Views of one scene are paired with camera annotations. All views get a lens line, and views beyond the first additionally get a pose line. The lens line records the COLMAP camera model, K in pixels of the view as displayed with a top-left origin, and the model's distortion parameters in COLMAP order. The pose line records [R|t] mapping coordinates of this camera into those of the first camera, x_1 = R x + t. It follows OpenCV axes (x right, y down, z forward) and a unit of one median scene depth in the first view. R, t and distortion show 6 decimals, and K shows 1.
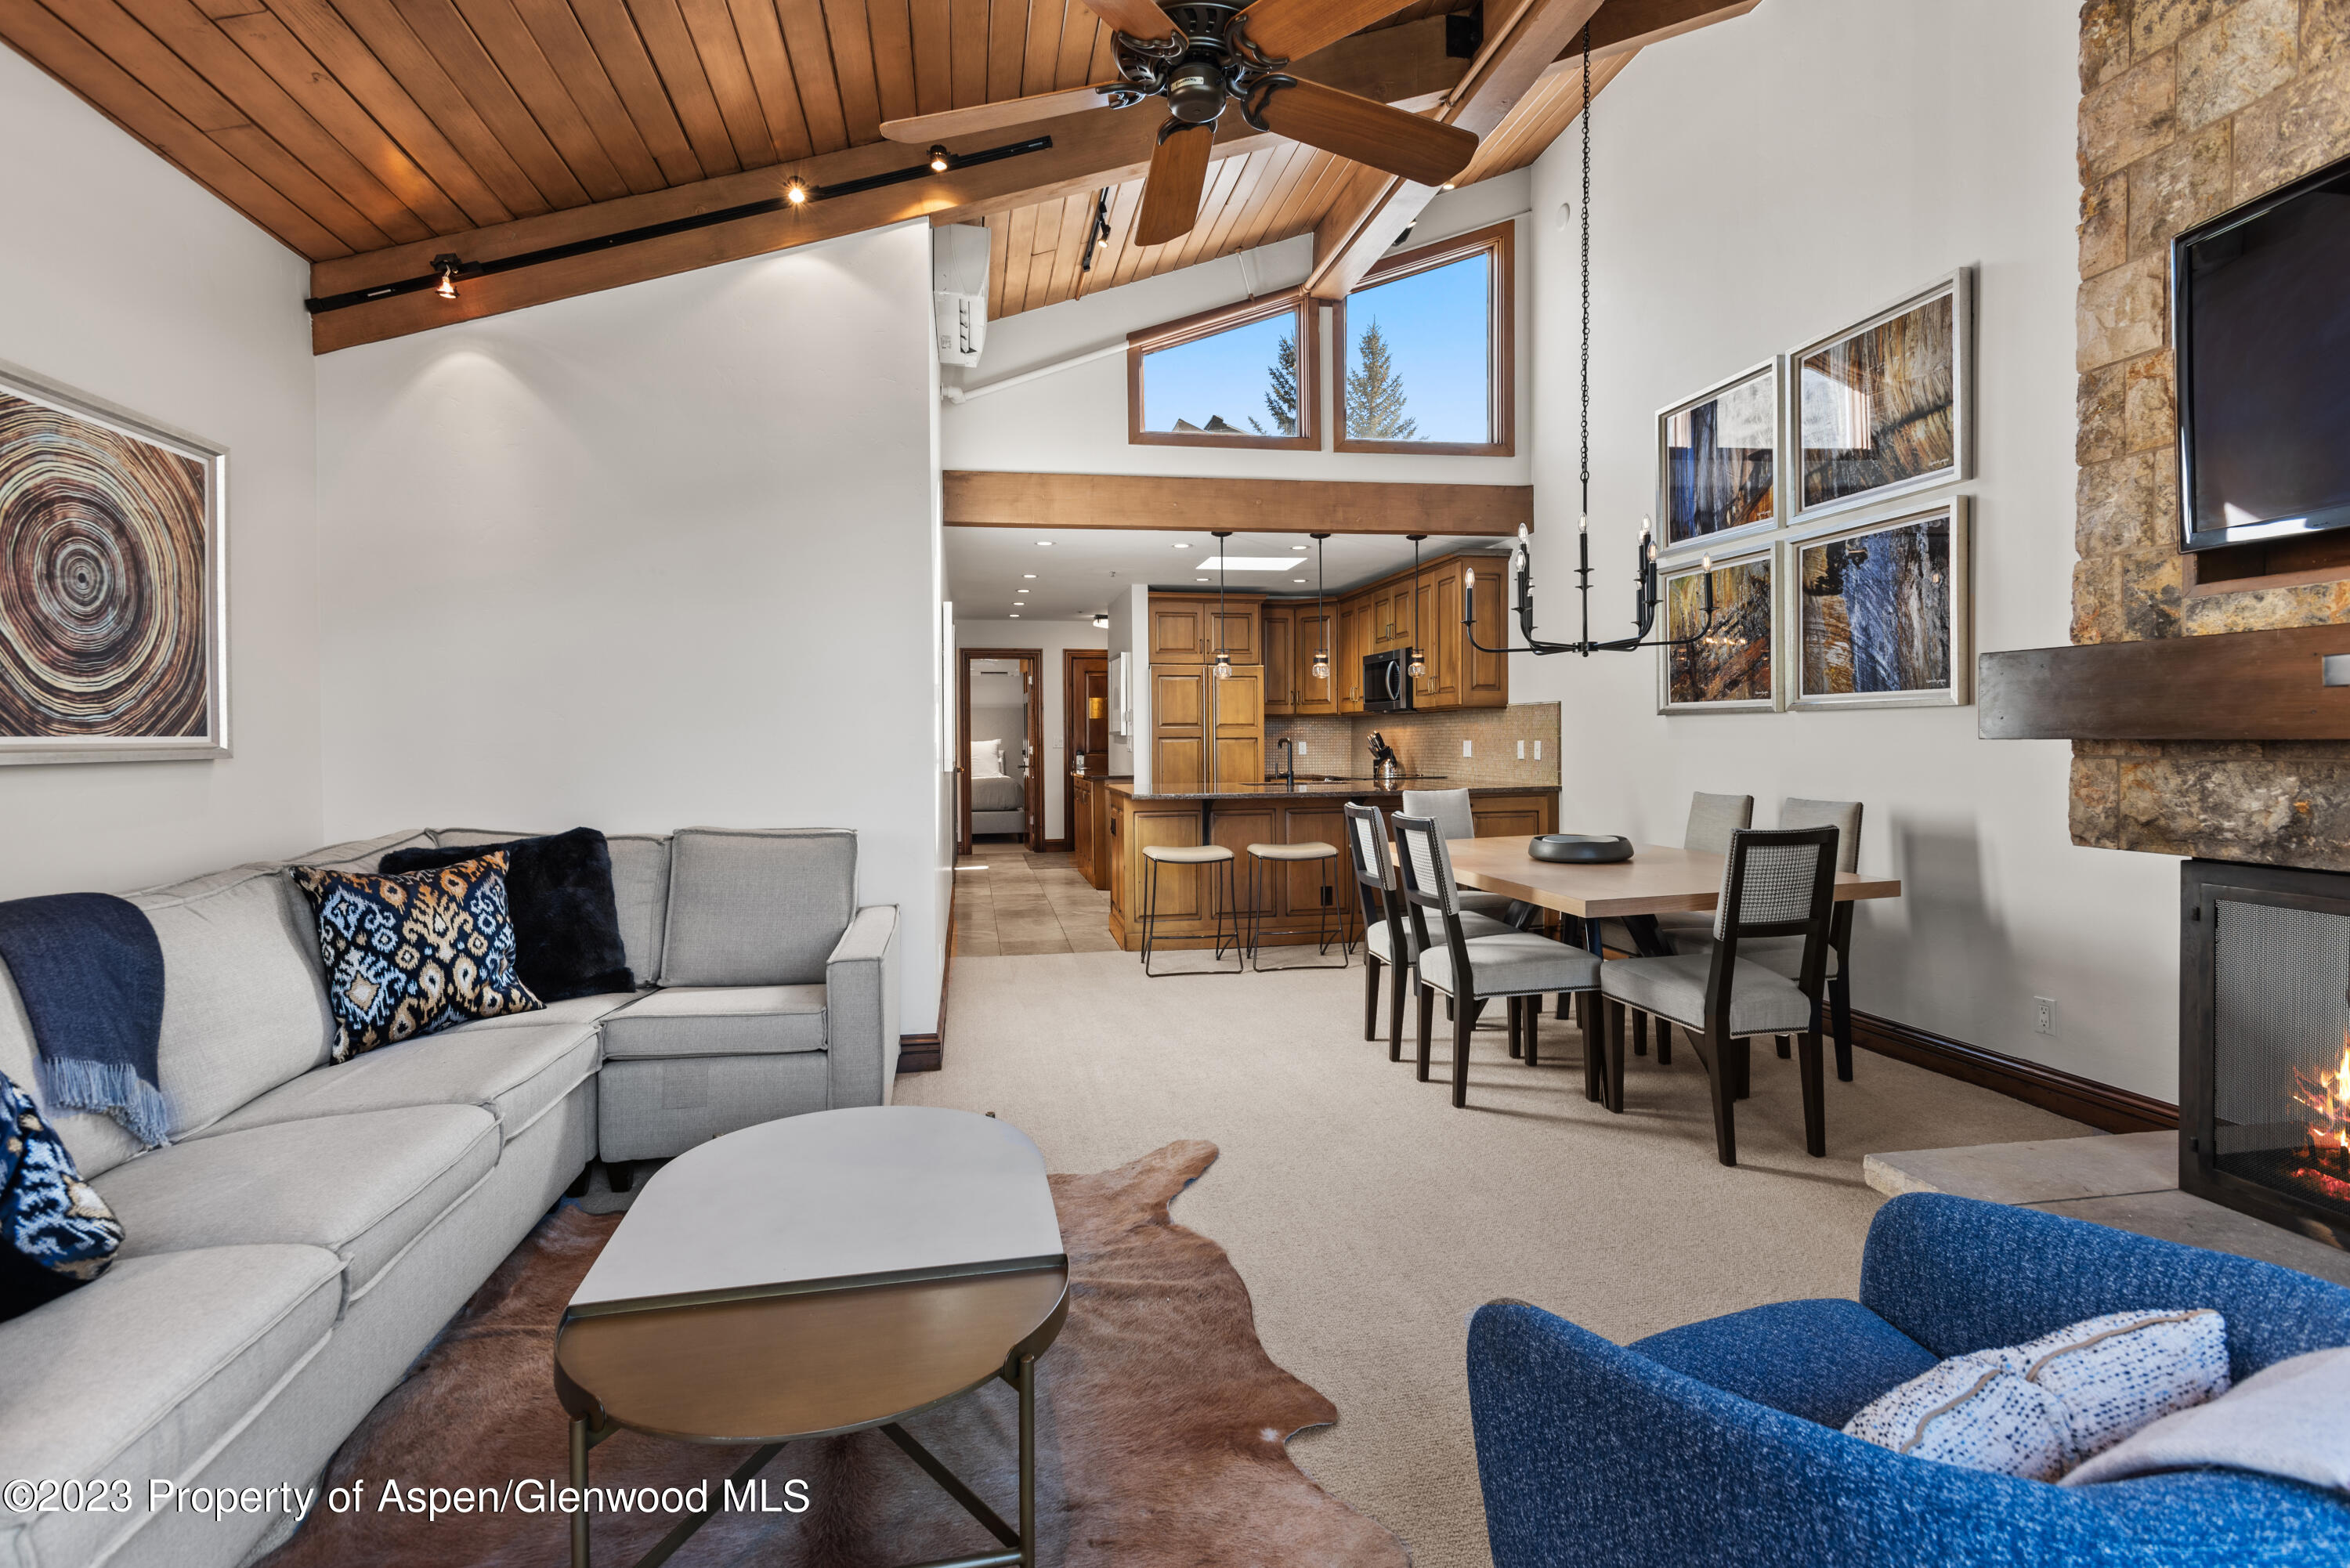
lens RADIAL K [[1117.0, 0, 1177.6], [0, 1117.0, 756.8], [0, 0, 1]] dist [0.020361, -0.007019]
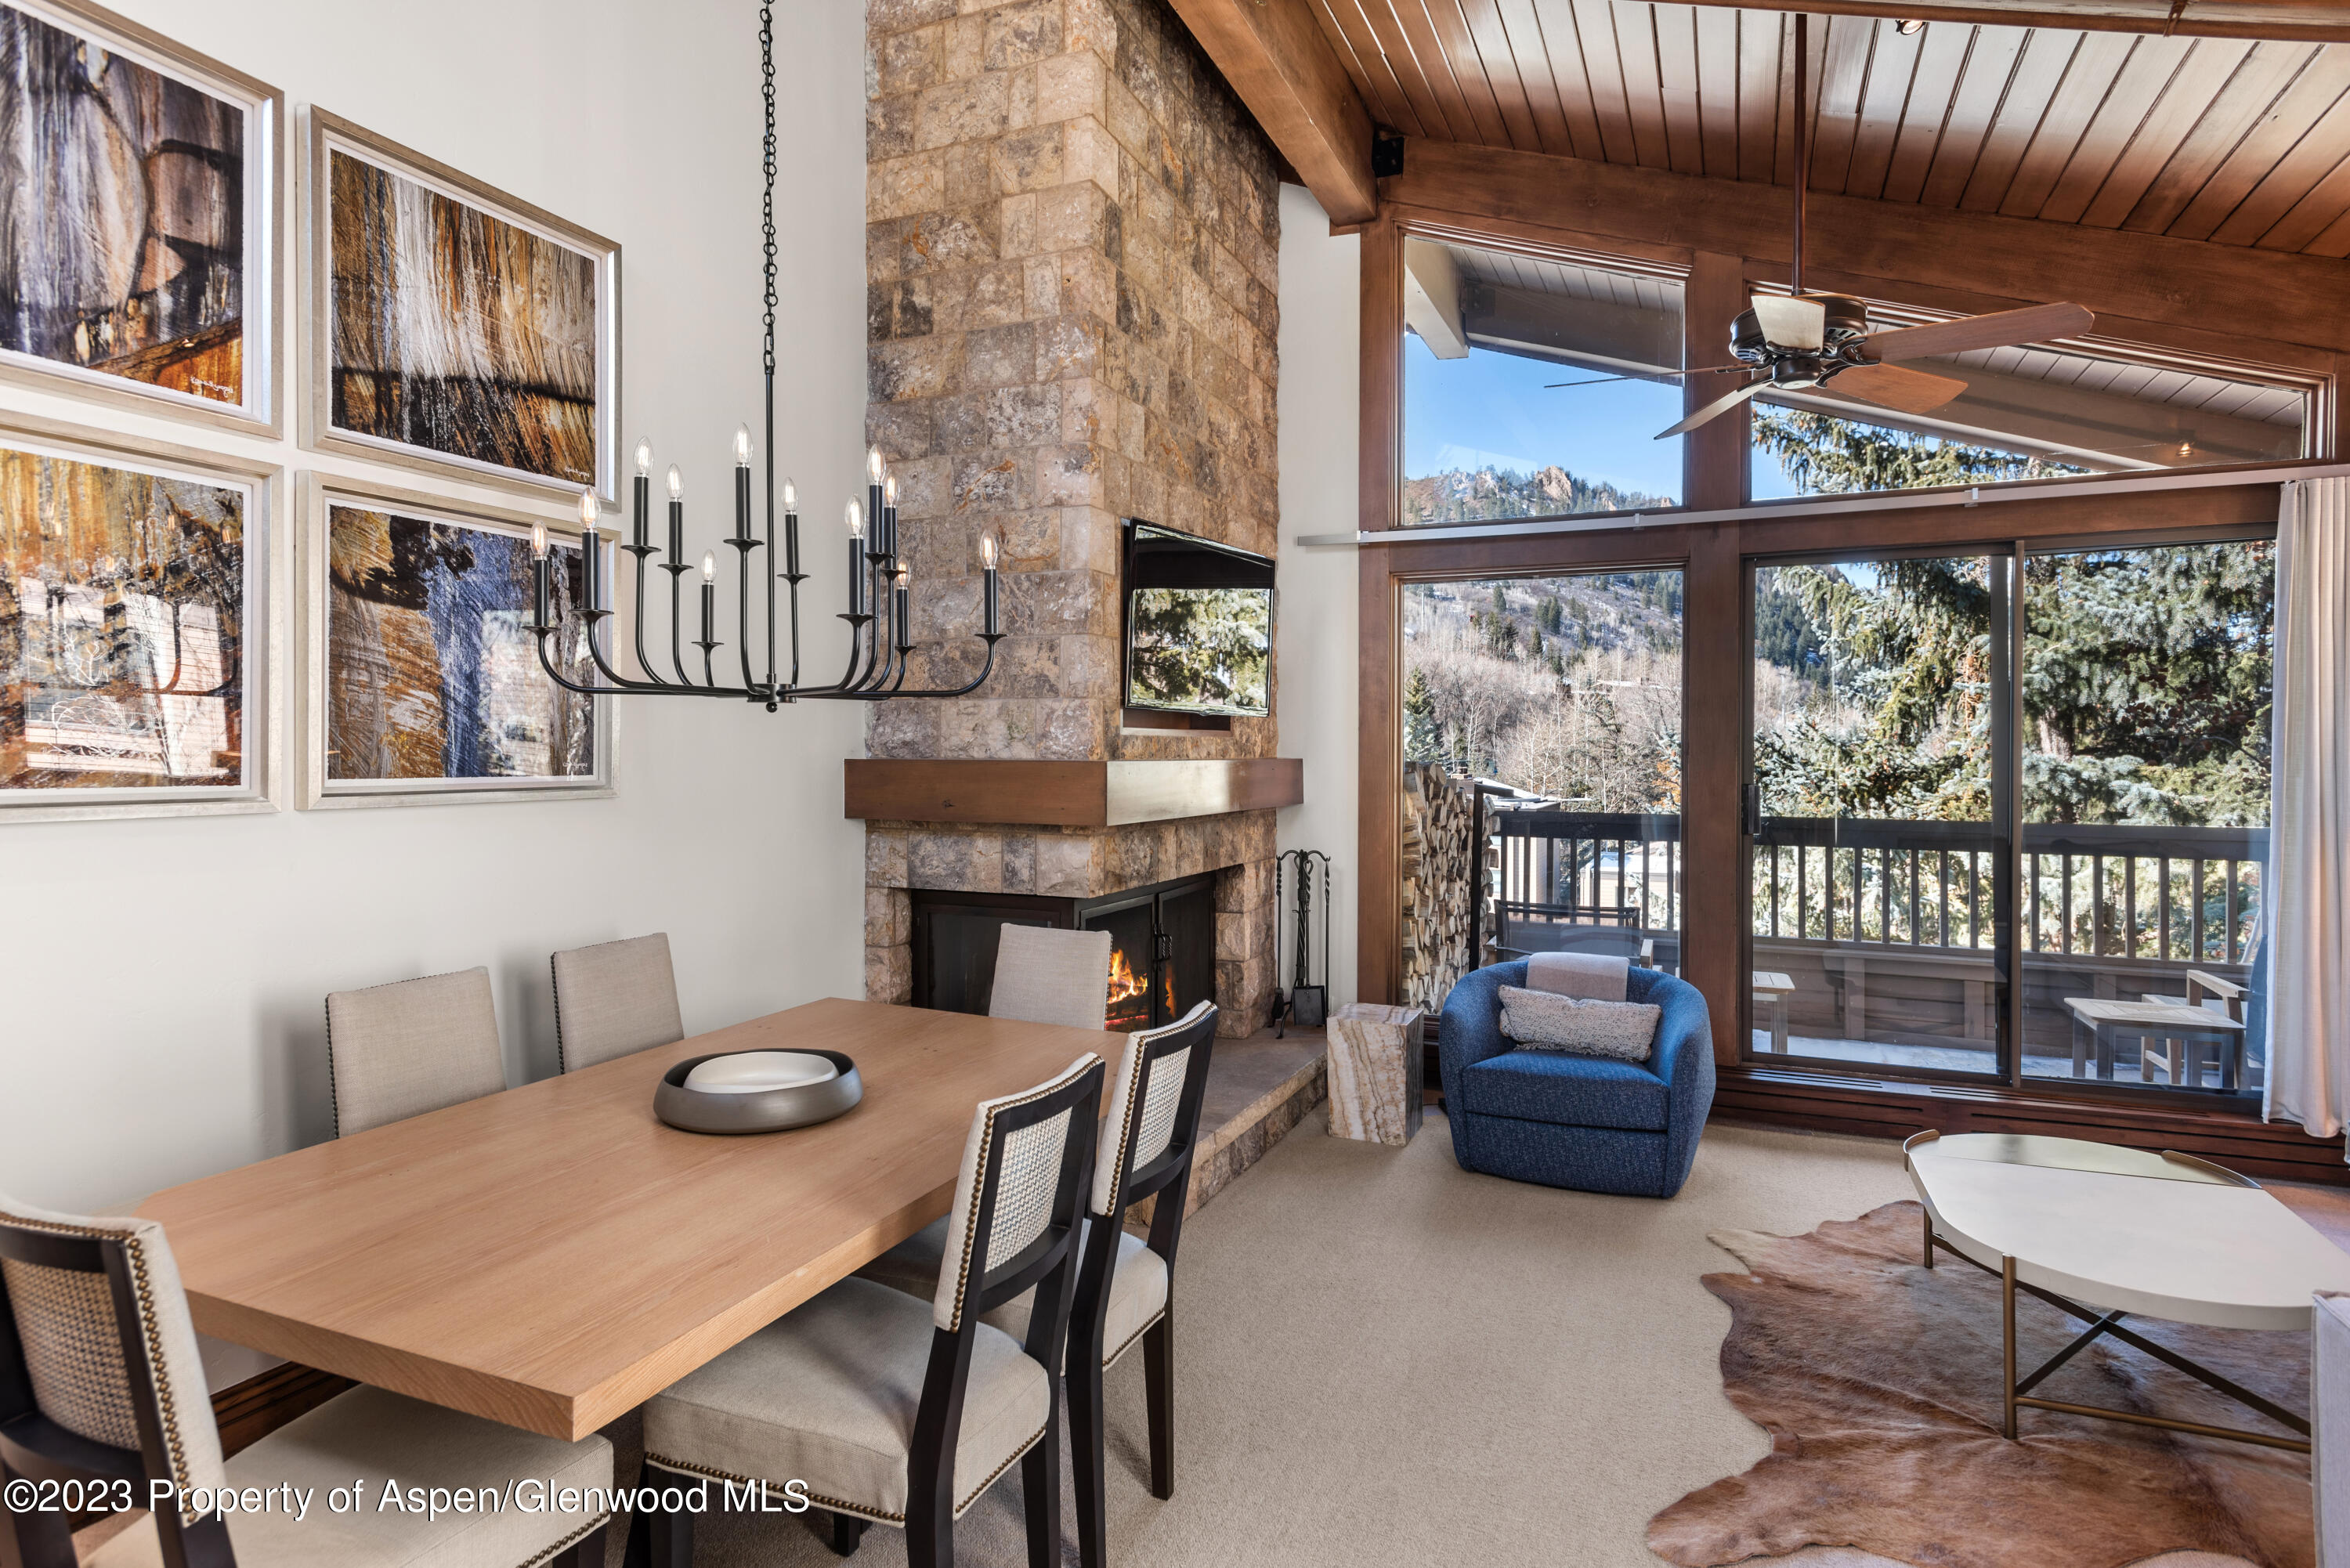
lens RADIAL K [[1276.5, 0, 1168.7], [0, 1276.5, 762.1], [0, 0, 1]] dist [0.032132, -0.015416]
pose [[-0.825349, 0.000653, 0.564622, -0.098391], [0.014117, 0.999711, 0.019479, -0.061409], [-0.564446, 0.024047, -0.825120, 1.132246]]
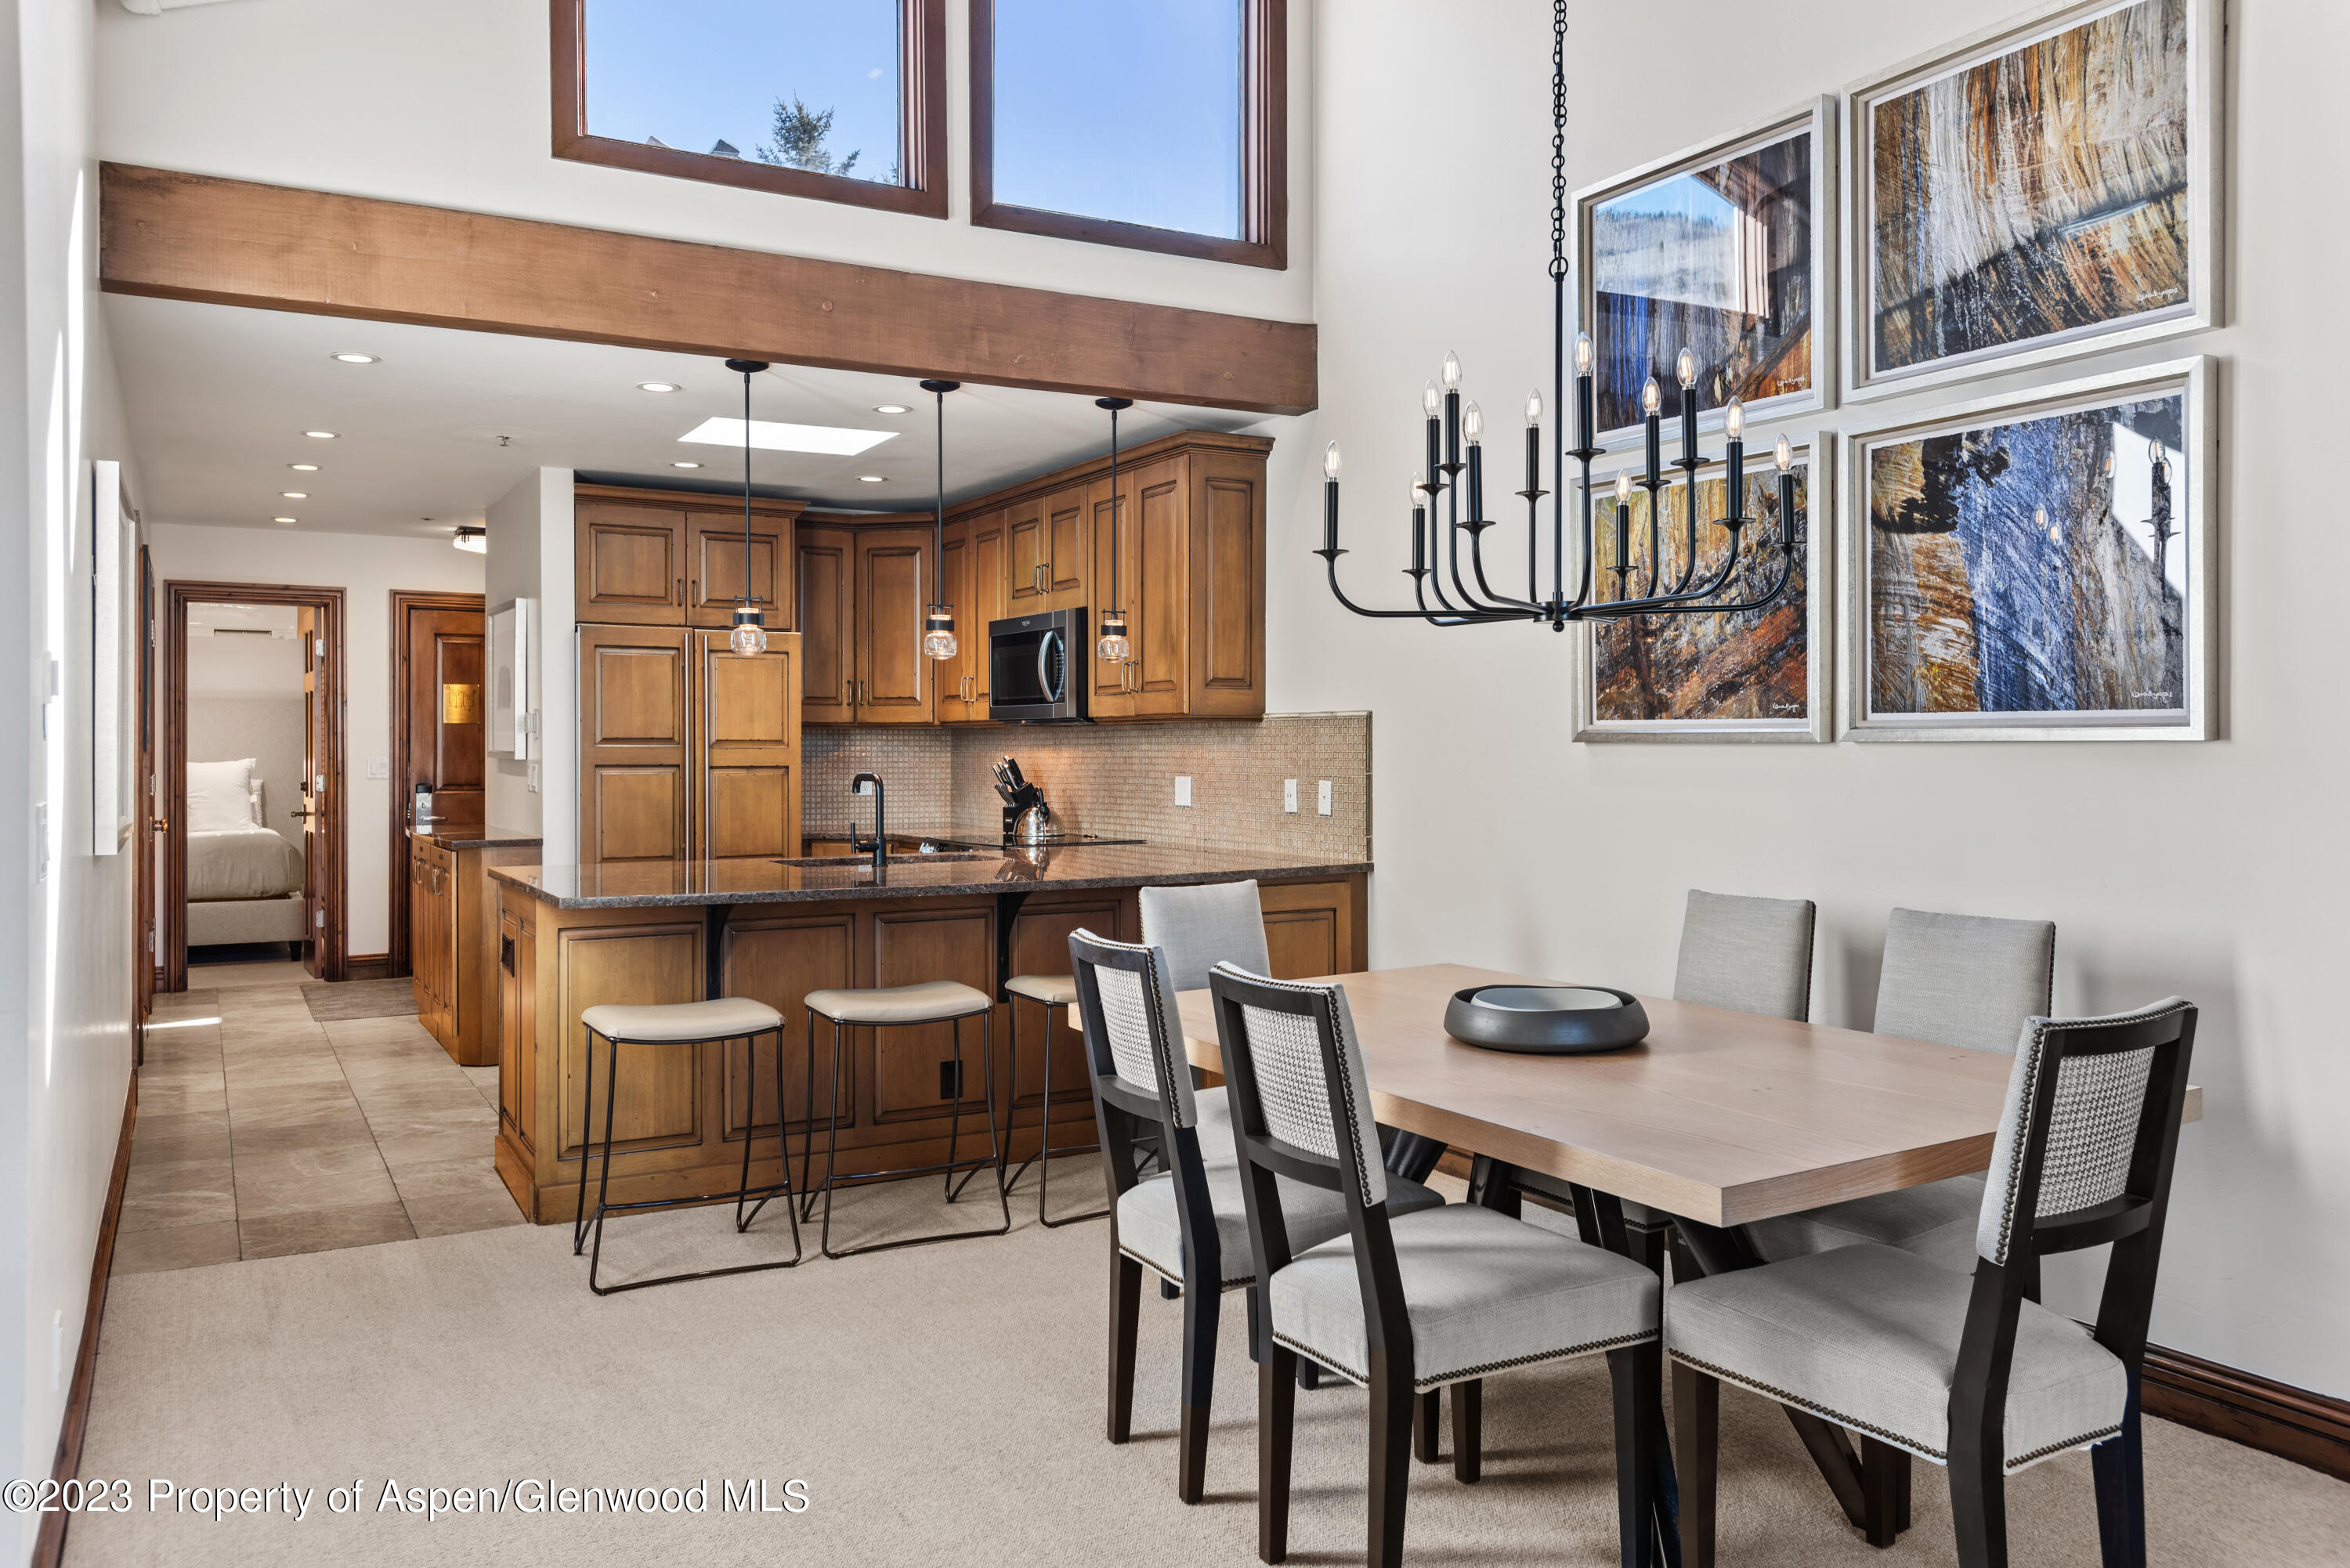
lens RADIAL K [[1721.8, 0, 1163.4], [0, 1721.8, 758.5], [0, 0, 1]] dist [0.029715, -0.029212]
pose [[0.948379, 0.006094, 0.317081, -0.035626], [-0.002286, 0.999921, -0.012380, -0.019085], [-0.317131, 0.011016, 0.948318, 0.272601]]
